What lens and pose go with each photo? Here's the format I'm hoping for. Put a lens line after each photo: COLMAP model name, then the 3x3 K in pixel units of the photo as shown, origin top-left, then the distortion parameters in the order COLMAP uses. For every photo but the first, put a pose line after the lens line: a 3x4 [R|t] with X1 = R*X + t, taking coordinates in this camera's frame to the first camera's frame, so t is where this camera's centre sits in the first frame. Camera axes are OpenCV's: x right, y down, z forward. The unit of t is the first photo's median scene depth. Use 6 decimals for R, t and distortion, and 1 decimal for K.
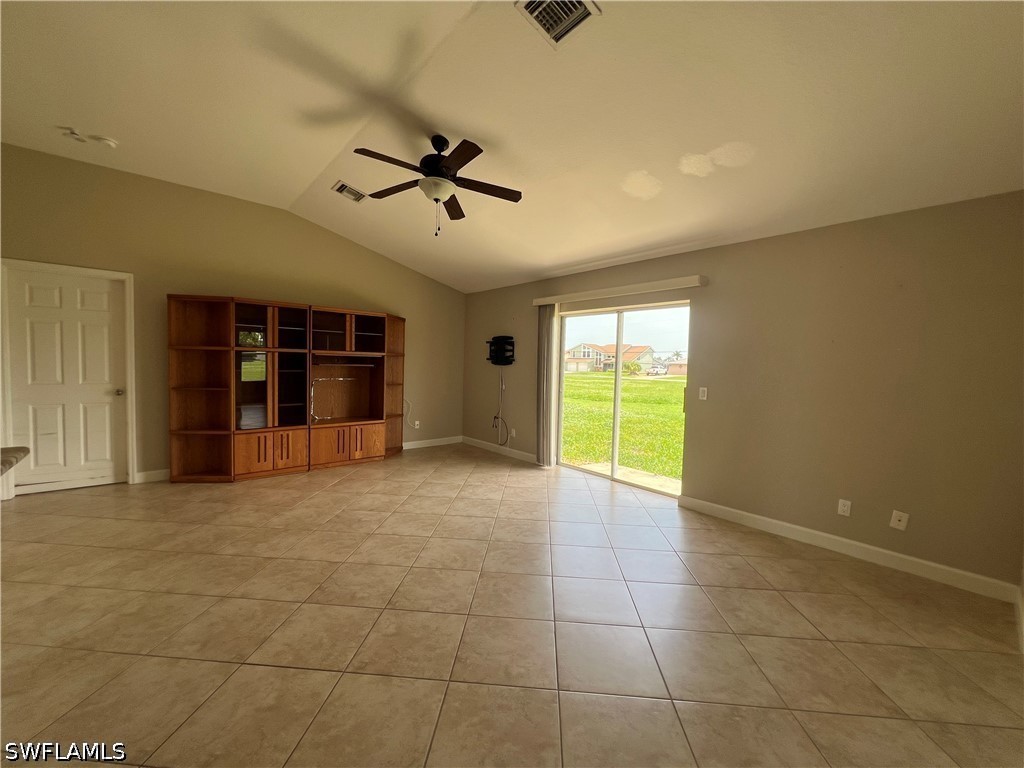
lens RADIAL K [[407.5, 0, 510.8], [0, 407.5, 380.8], [0, 0, 1]] dist [0.000066, 0.000020]
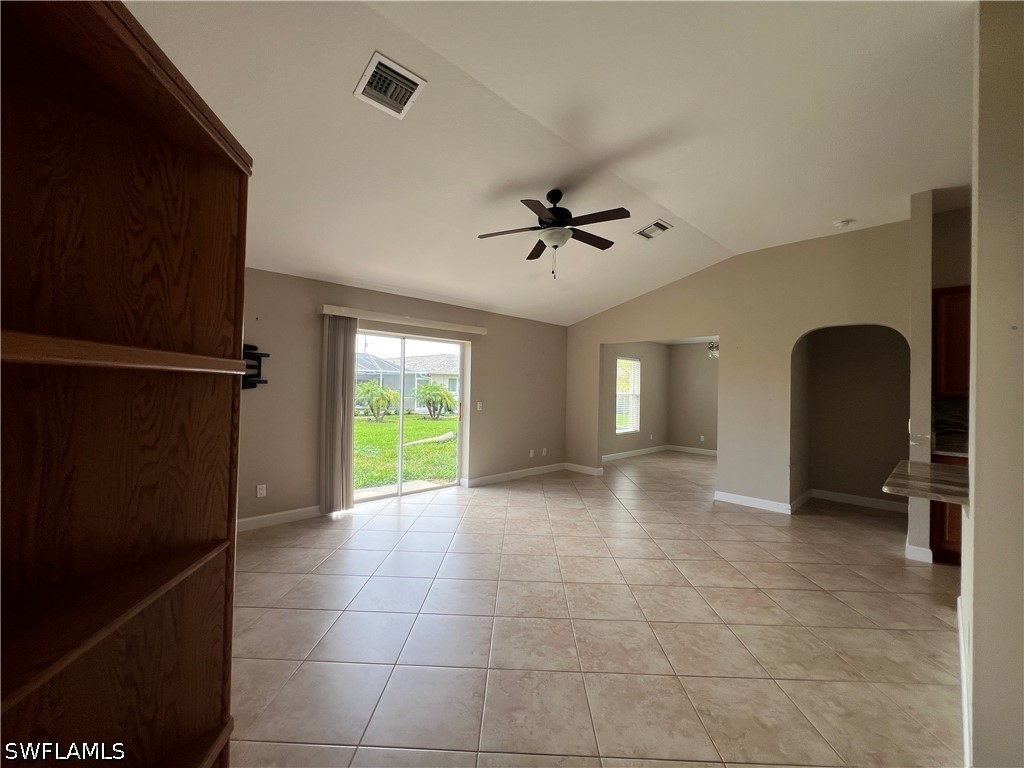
lens RADIAL K [[407.5, 0, 510.8], [0, 407.5, 380.8], [0, 0, 1]] dist [0.000066, 0.000020]
pose [[-0.043669, -0.009980, 0.998996, -1.246034], [0.024868, 0.999629, 0.011074, -0.090959], [-0.998736, 0.025327, -0.043405, 1.142995]]
